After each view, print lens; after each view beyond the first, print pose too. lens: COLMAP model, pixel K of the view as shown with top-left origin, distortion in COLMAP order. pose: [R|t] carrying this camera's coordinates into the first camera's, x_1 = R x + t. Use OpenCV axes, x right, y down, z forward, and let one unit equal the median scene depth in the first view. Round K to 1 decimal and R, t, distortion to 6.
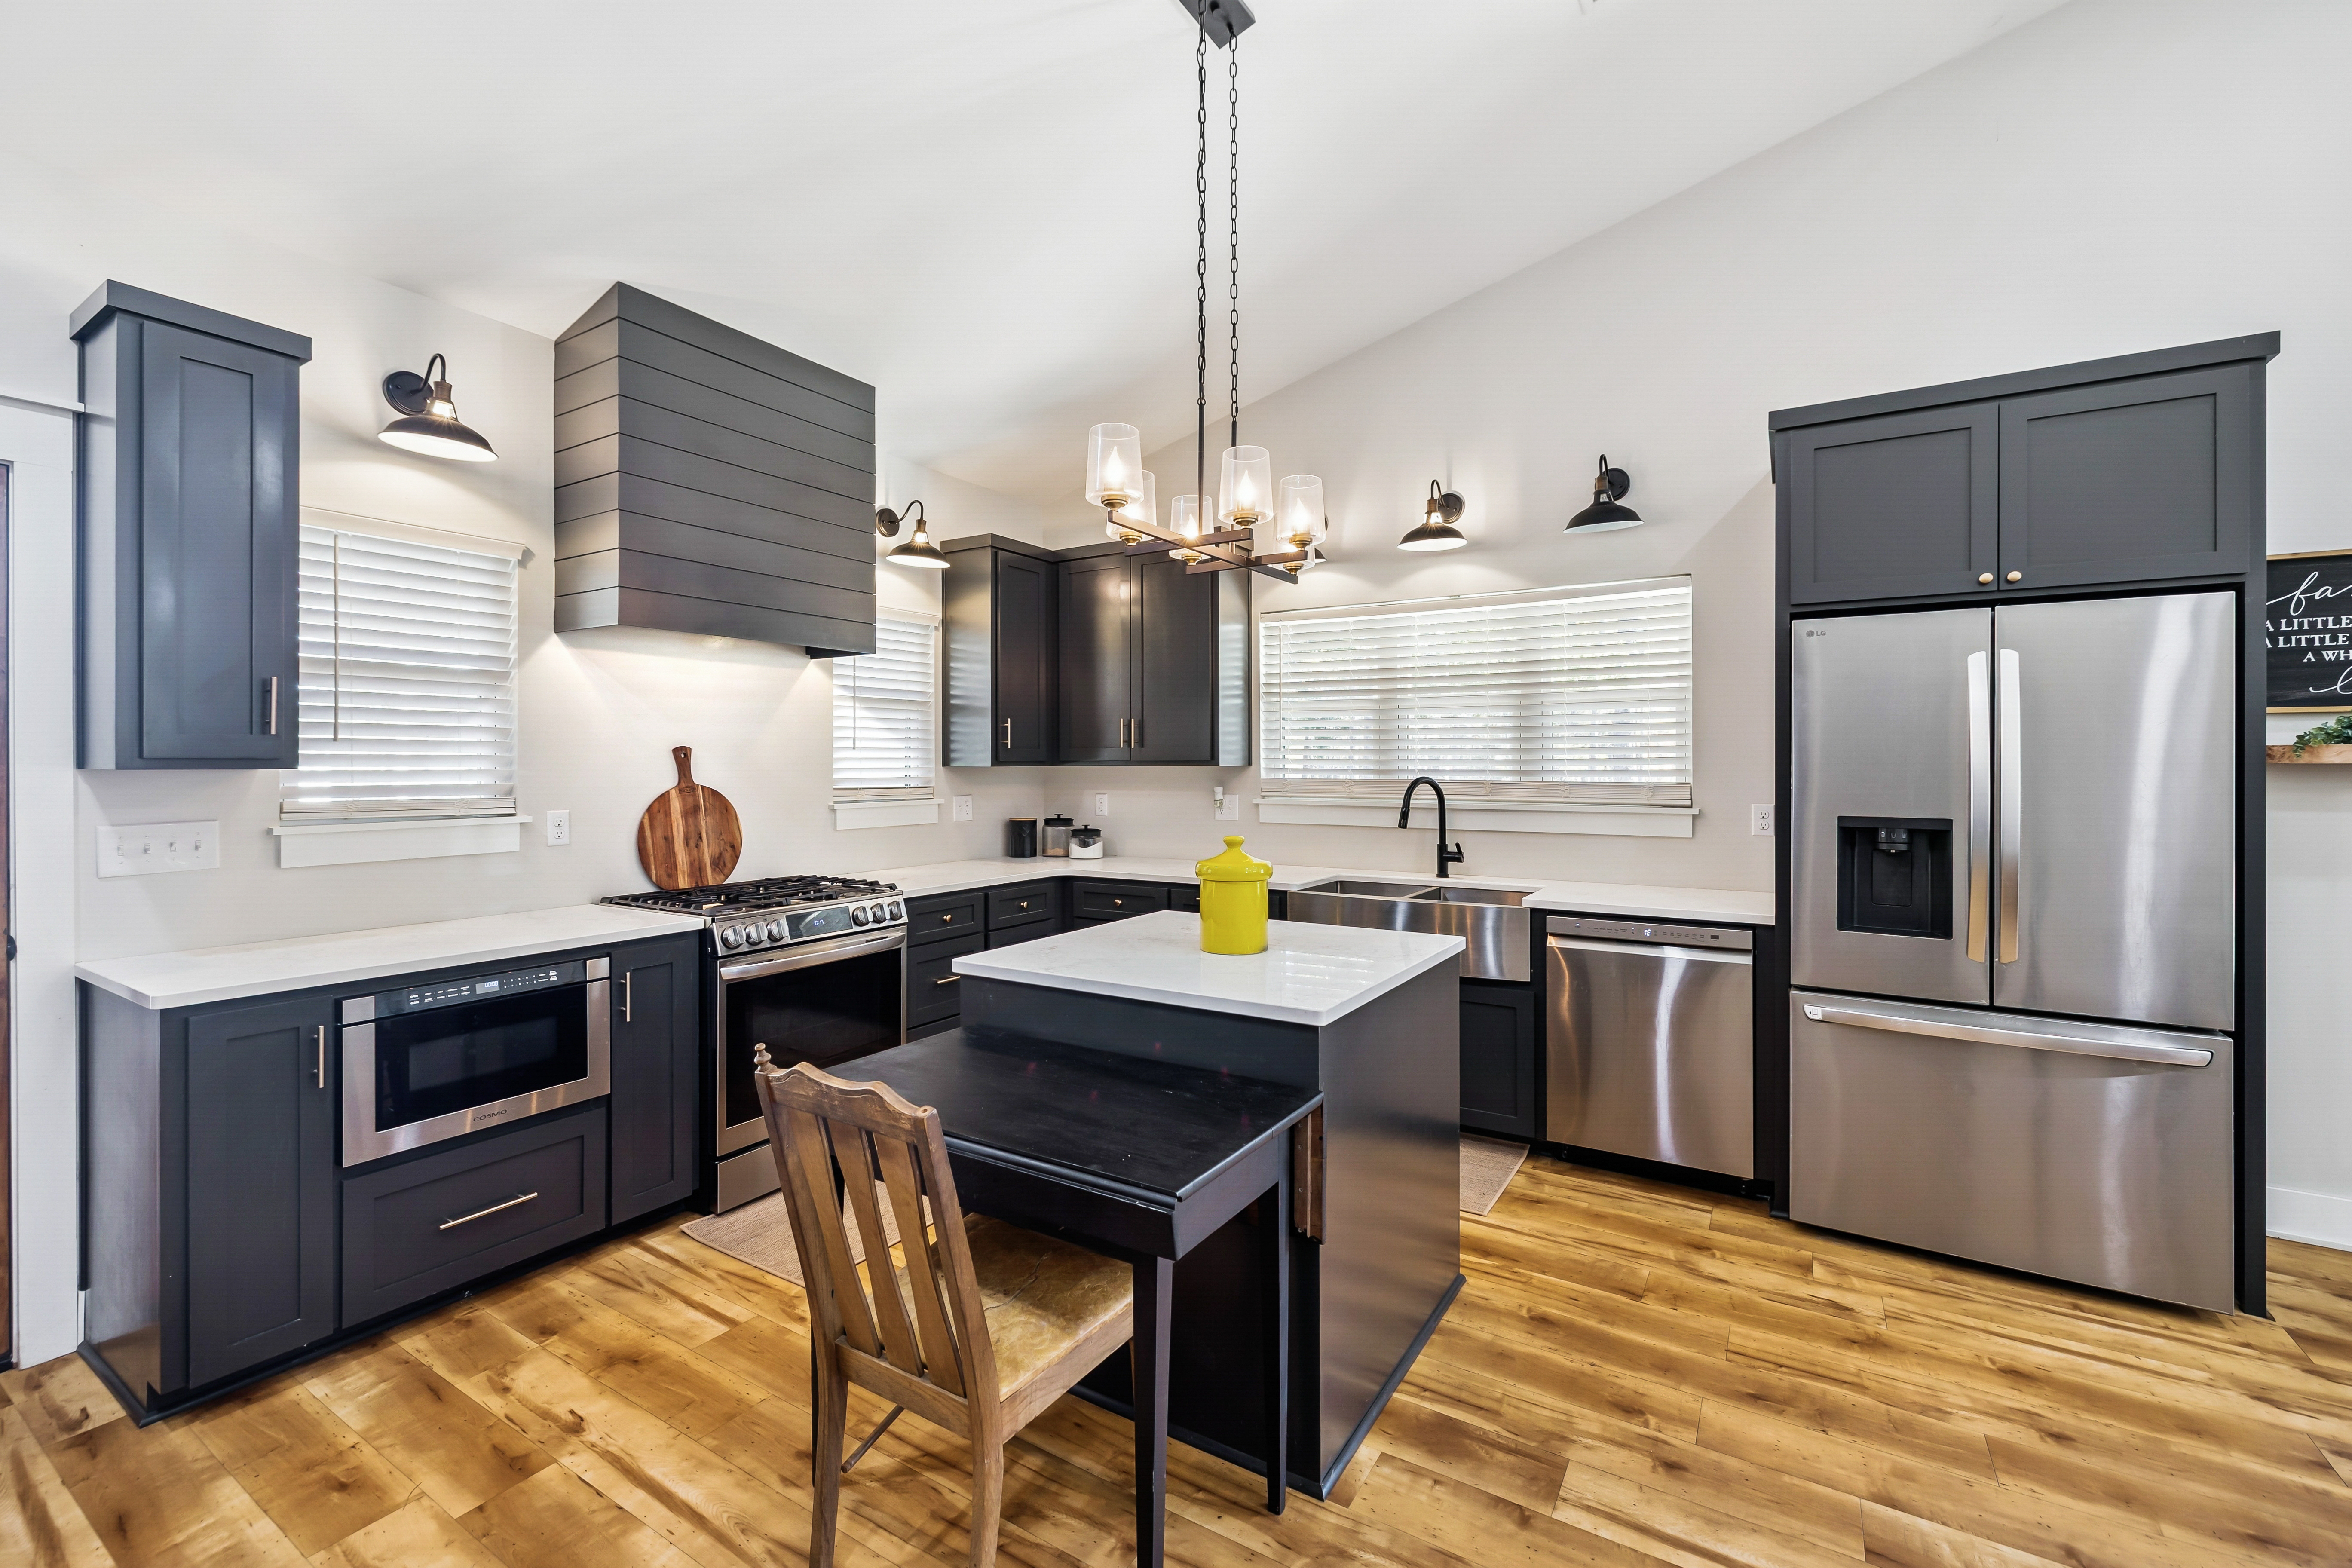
lens RADIAL K [[1000.6, 0, 1172.4], [0, 1000.6, 762.2], [0, 0, 1]] dist [0.001073, 0.000315]
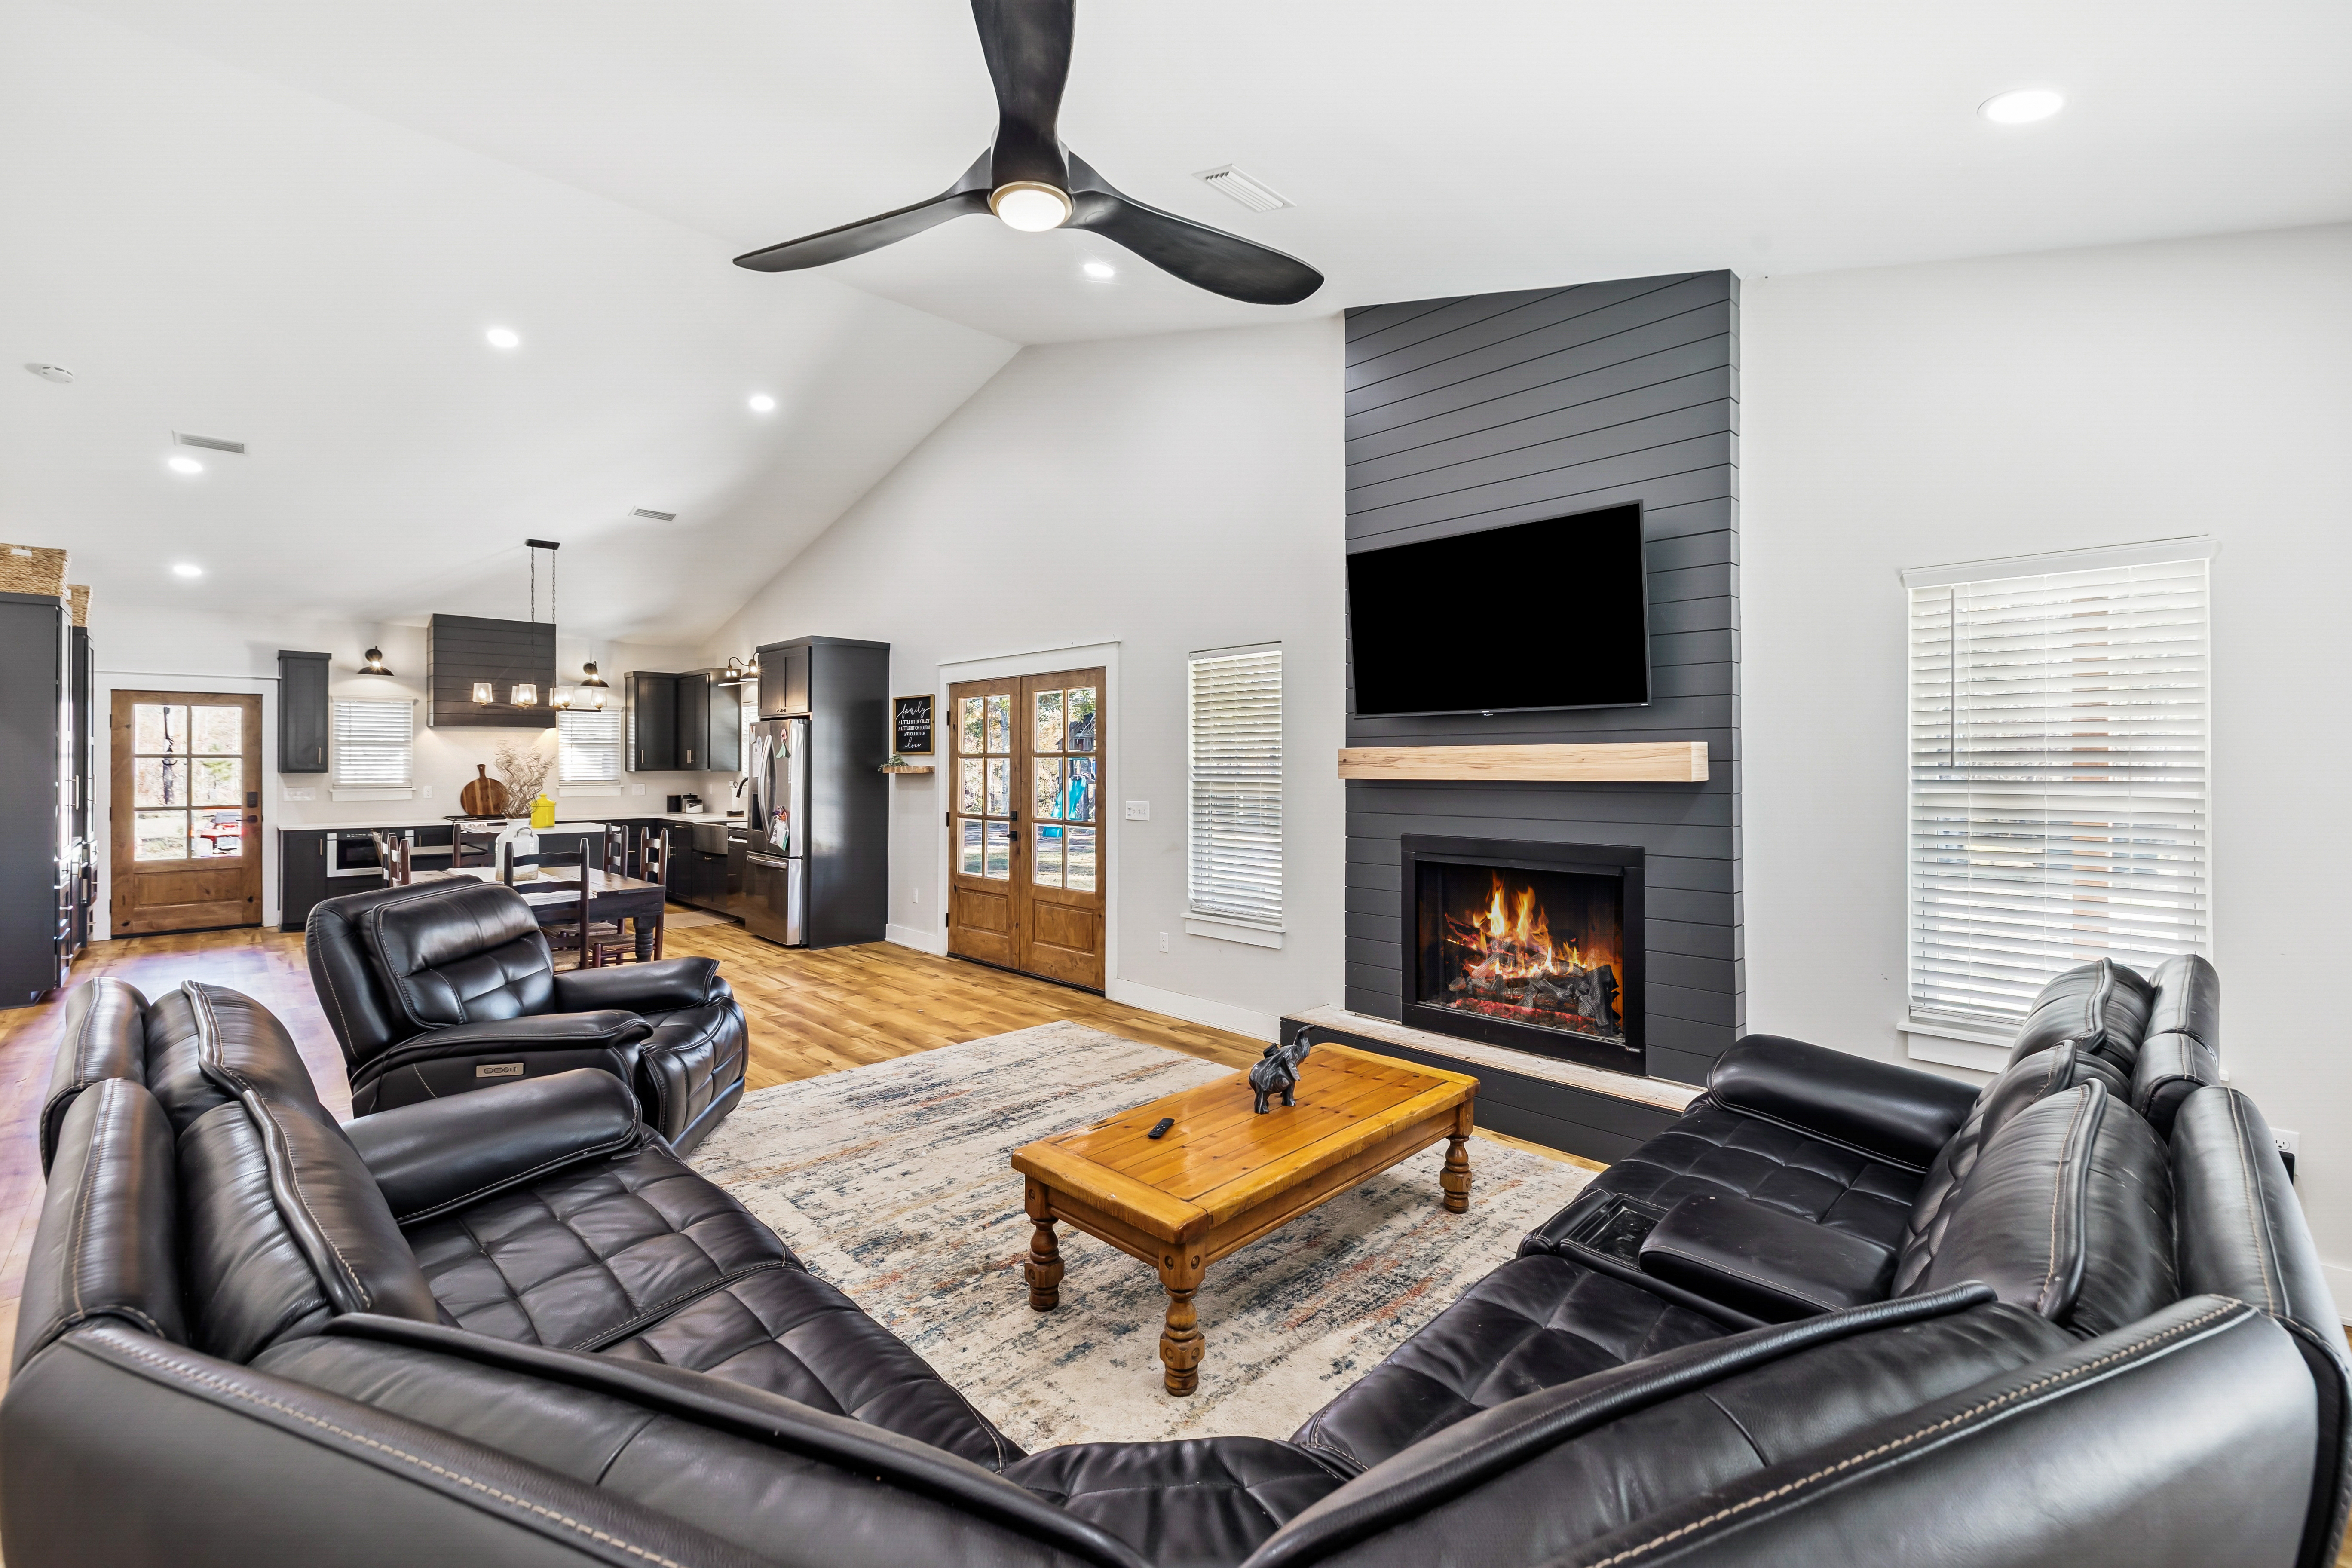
lens RADIAL K [[985.5, 0, 1179.5], [0, 985.5, 759.9], [0, 0, 1]] dist [-0.000241, -0.000021]
pose [[0.971926, -0.000399, -0.235288, 2.312674], [-0.000246, 0.999996, -0.002714, -0.024297], [0.235288, 0.002696, 0.971922, -1.359010]]
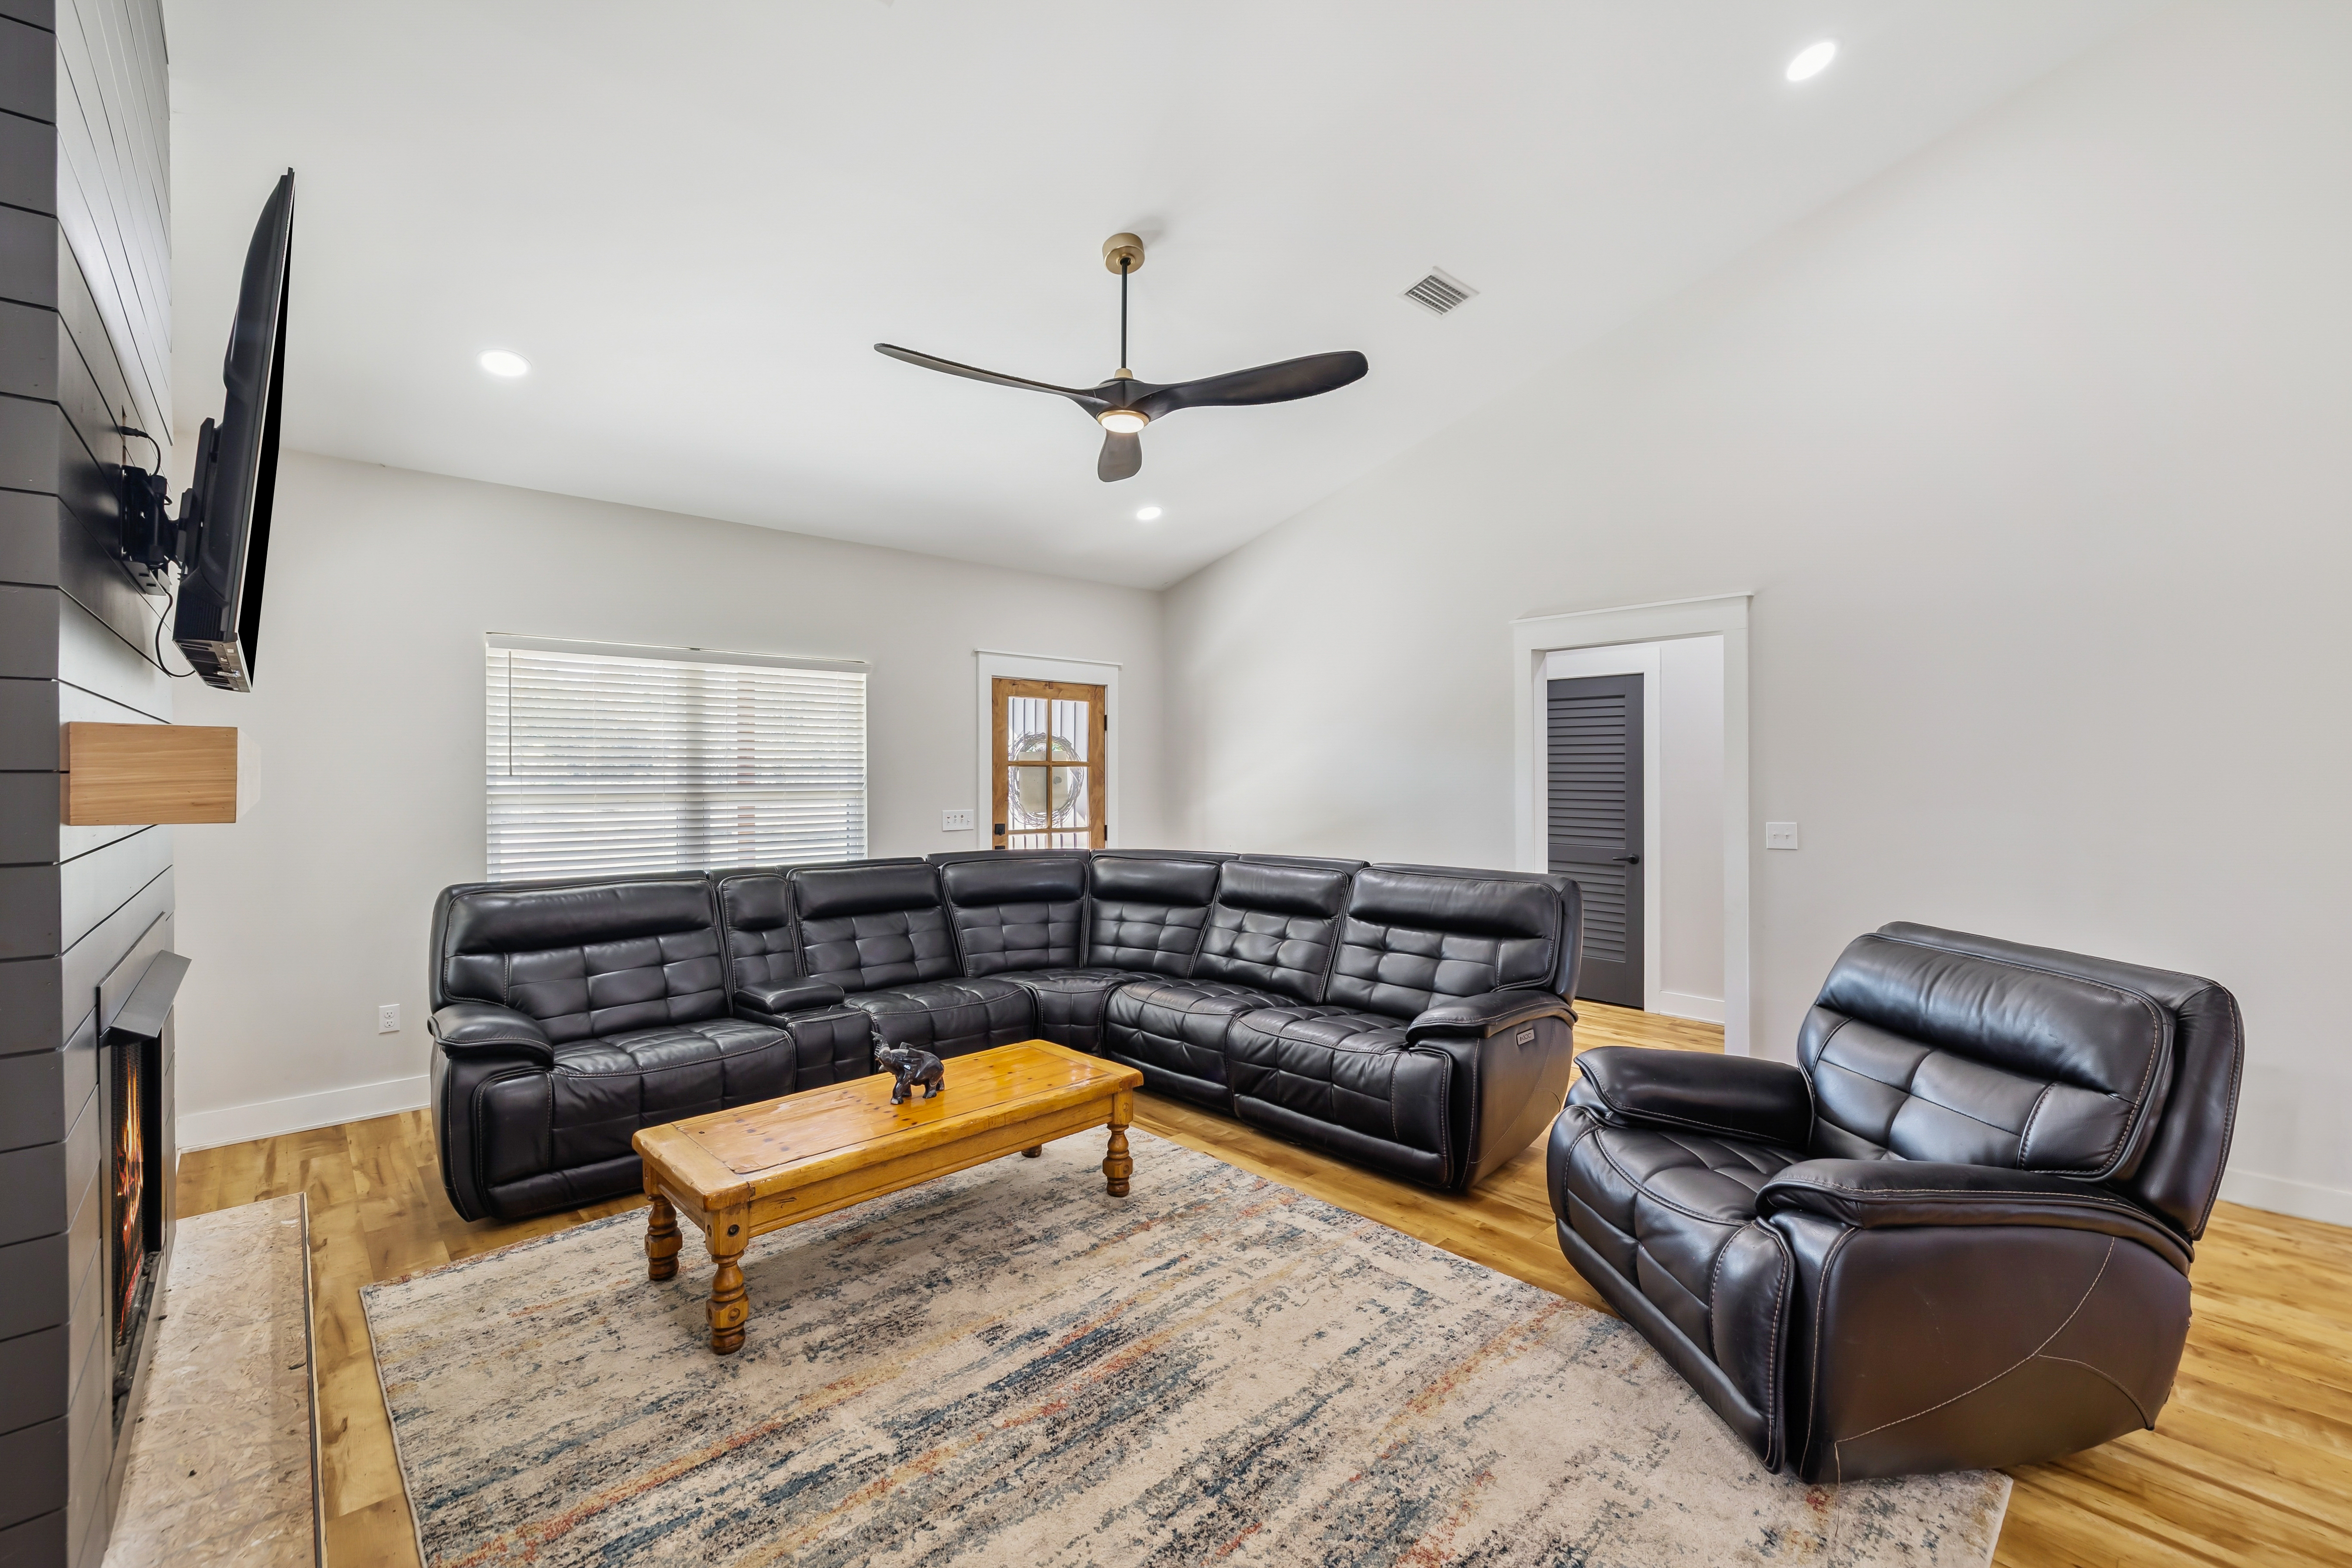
lens RADIAL K [[988.3, 0, 1173.4], [0, 988.3, 774.9], [0, 0, 1]] dist [0.000320, 0.000474]
pose [[-0.960833, 0.003812, 0.277102, 1.655274], [0.004187, 0.999991, 0.000763, -0.022442], [-0.277096, 0.001893, -0.960840, 0.419502]]
